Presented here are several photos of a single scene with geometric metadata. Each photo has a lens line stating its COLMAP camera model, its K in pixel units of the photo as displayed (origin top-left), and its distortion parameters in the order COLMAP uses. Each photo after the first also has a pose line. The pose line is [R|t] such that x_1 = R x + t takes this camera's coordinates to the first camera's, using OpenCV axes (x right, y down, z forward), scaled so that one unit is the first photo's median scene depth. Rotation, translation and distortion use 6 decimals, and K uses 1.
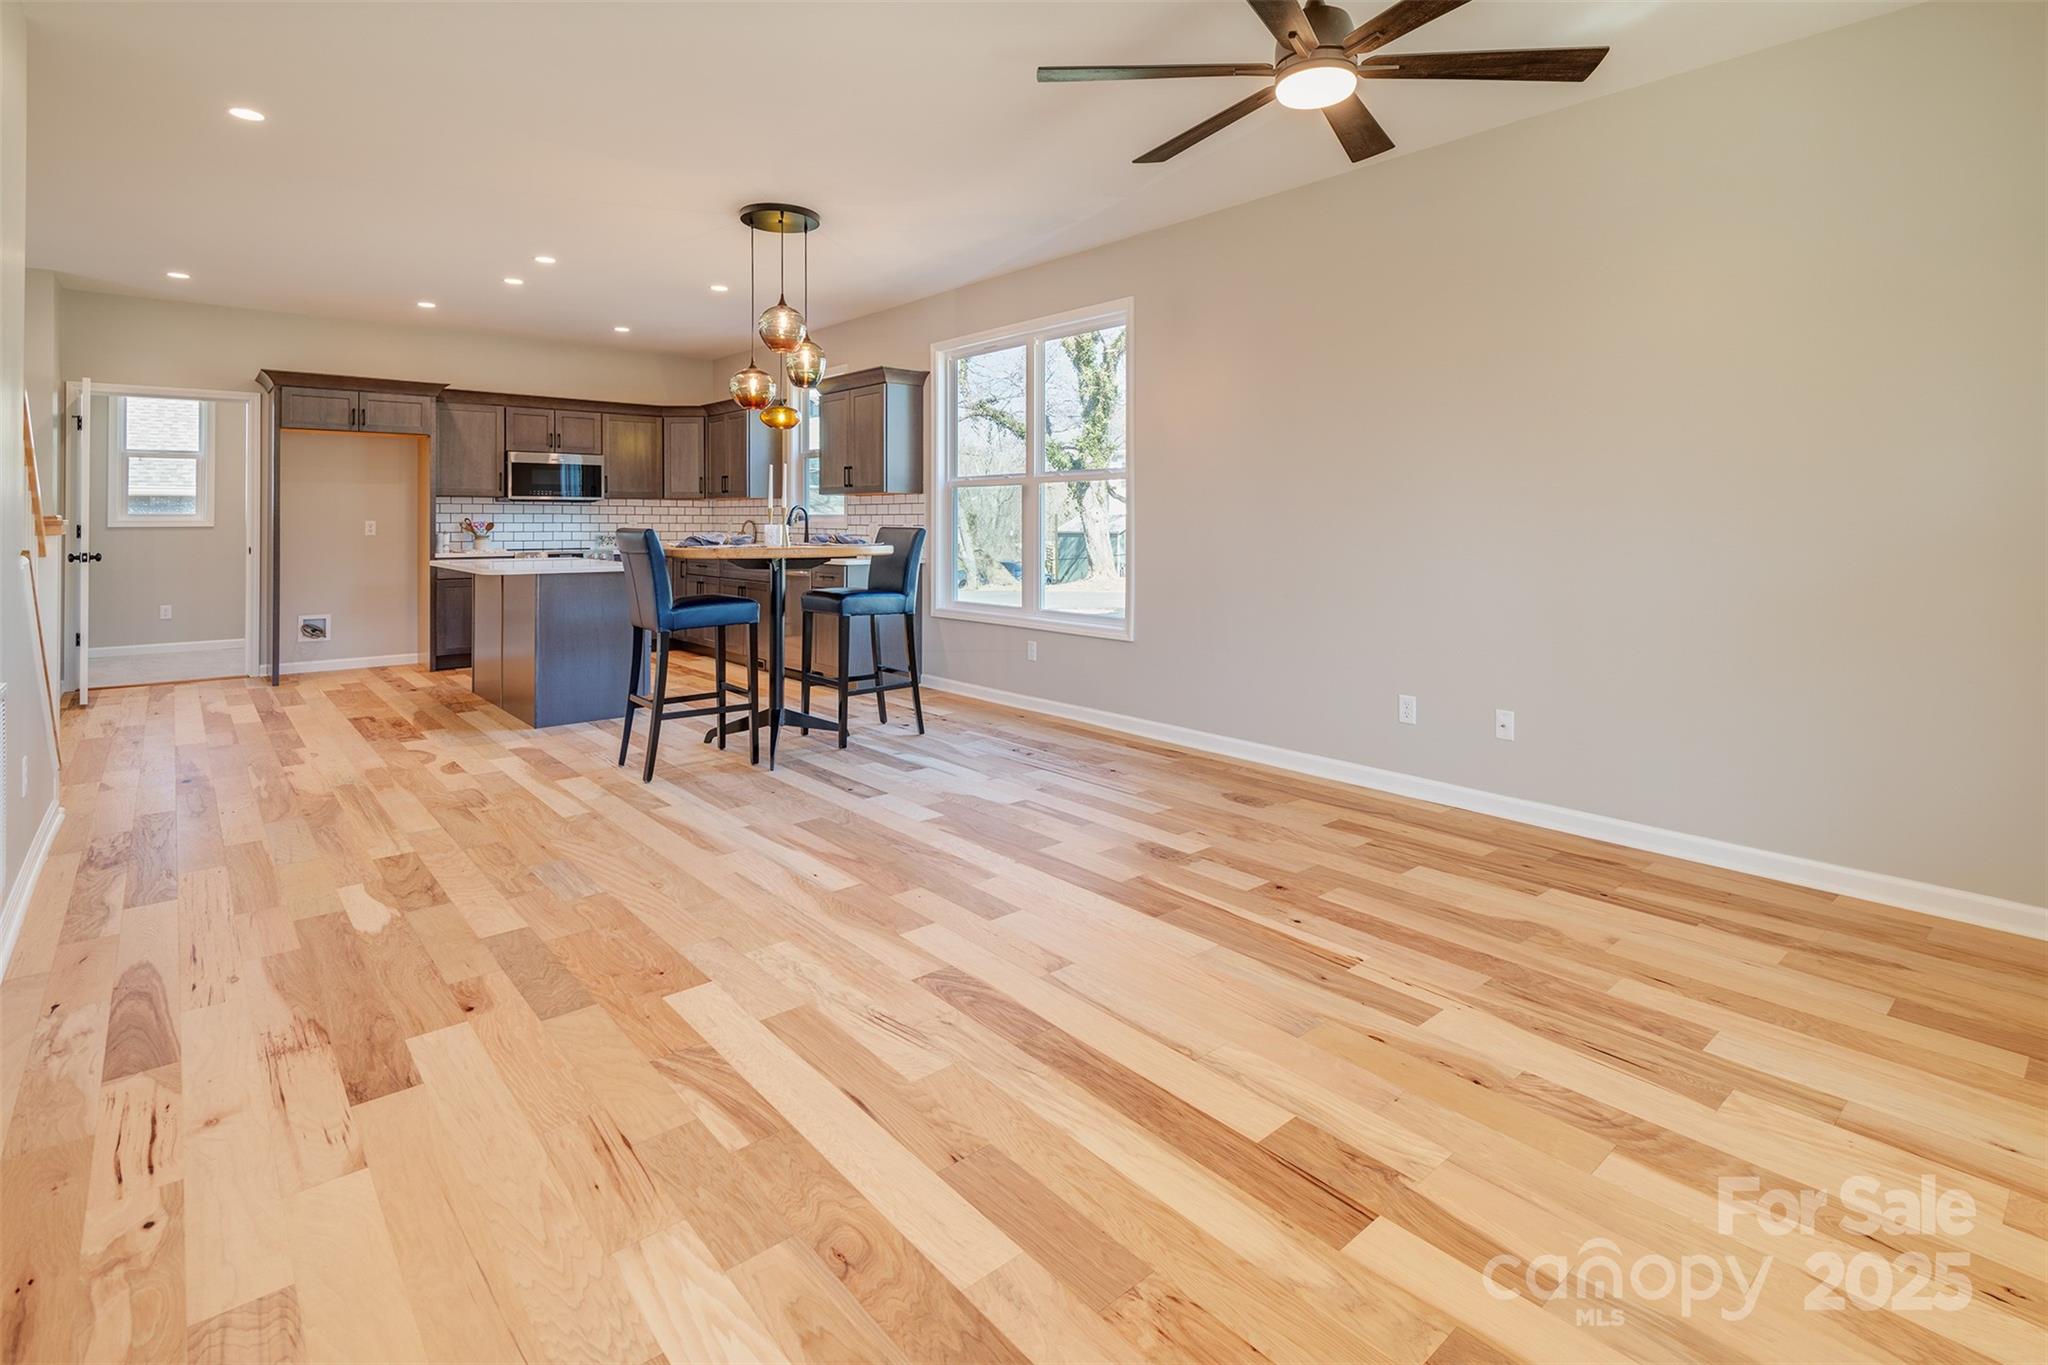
lens RADIAL K [[976.1, 0, 1033.5], [0, 976.1, 523.1], [0, 0, 1]] dist [0.013886, -0.000582]
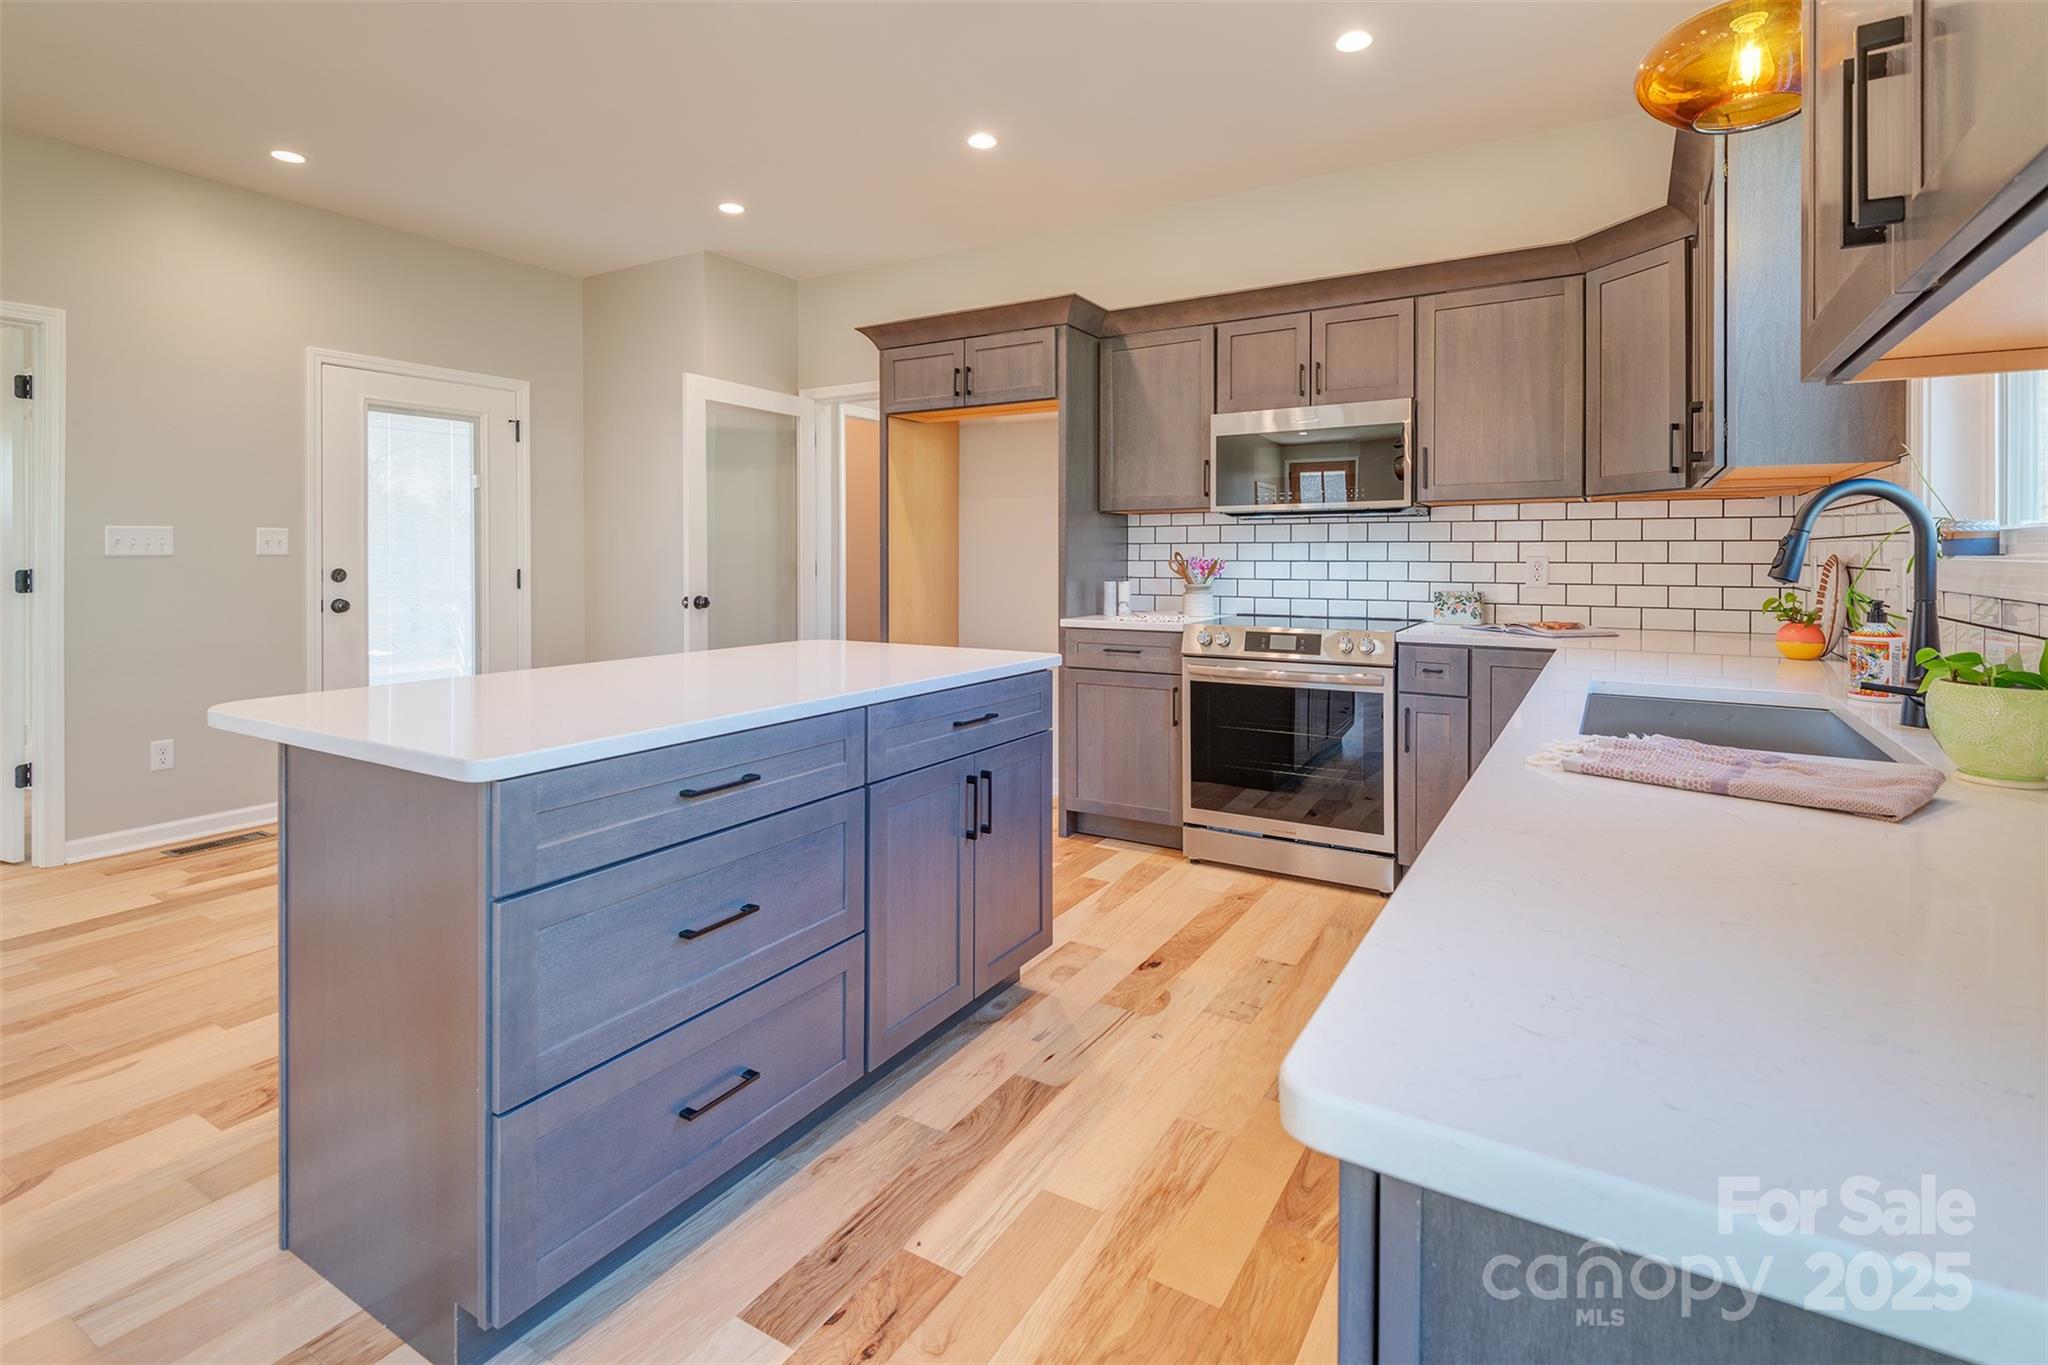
lens RADIAL K [[959.8, 0, 1015.0], [0, 959.8, 557.7], [0, 0, 1]] dist [0.018606, -0.000399]
pose [[0.304079, -0.000331, -0.952647, -0.398068], [-0.003475, 0.999993, -0.001456, -0.002671], [0.952641, 0.003753, 0.304075, 2.757235]]
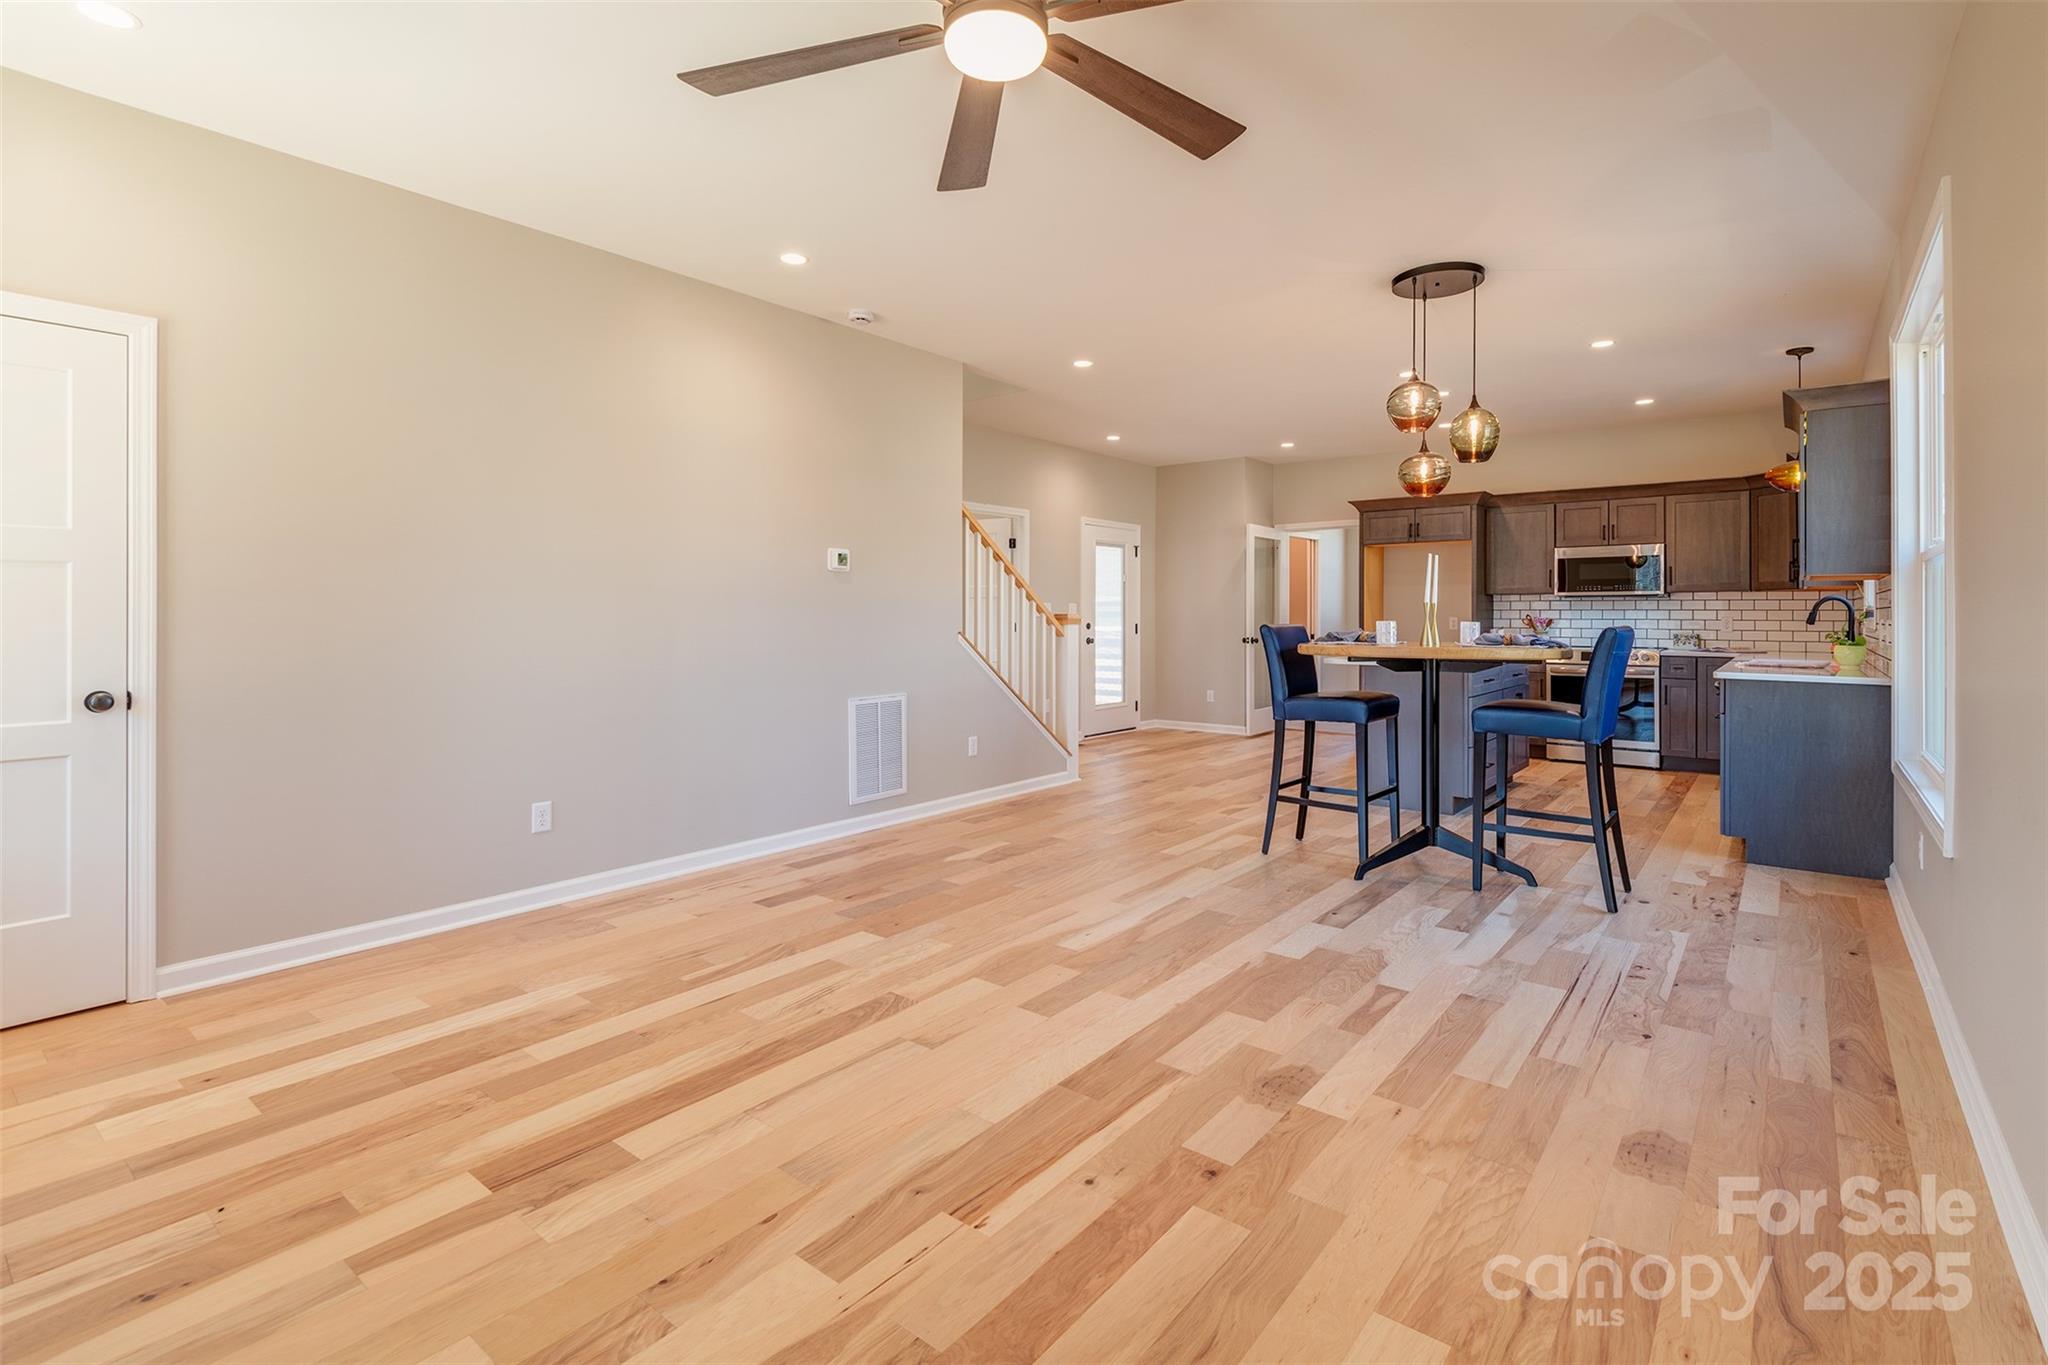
lens RADIAL K [[949.8, 0, 1021.9], [0, 949.8, 608.0], [0, 0, 1]] dist [0.021056, -0.016230]
pose [[0.184337, -0.008518, -0.982826, 1.176501], [-0.003558, 0.999950, -0.009333, -0.002252], [0.982857, 0.005217, 0.184298, 1.024861]]
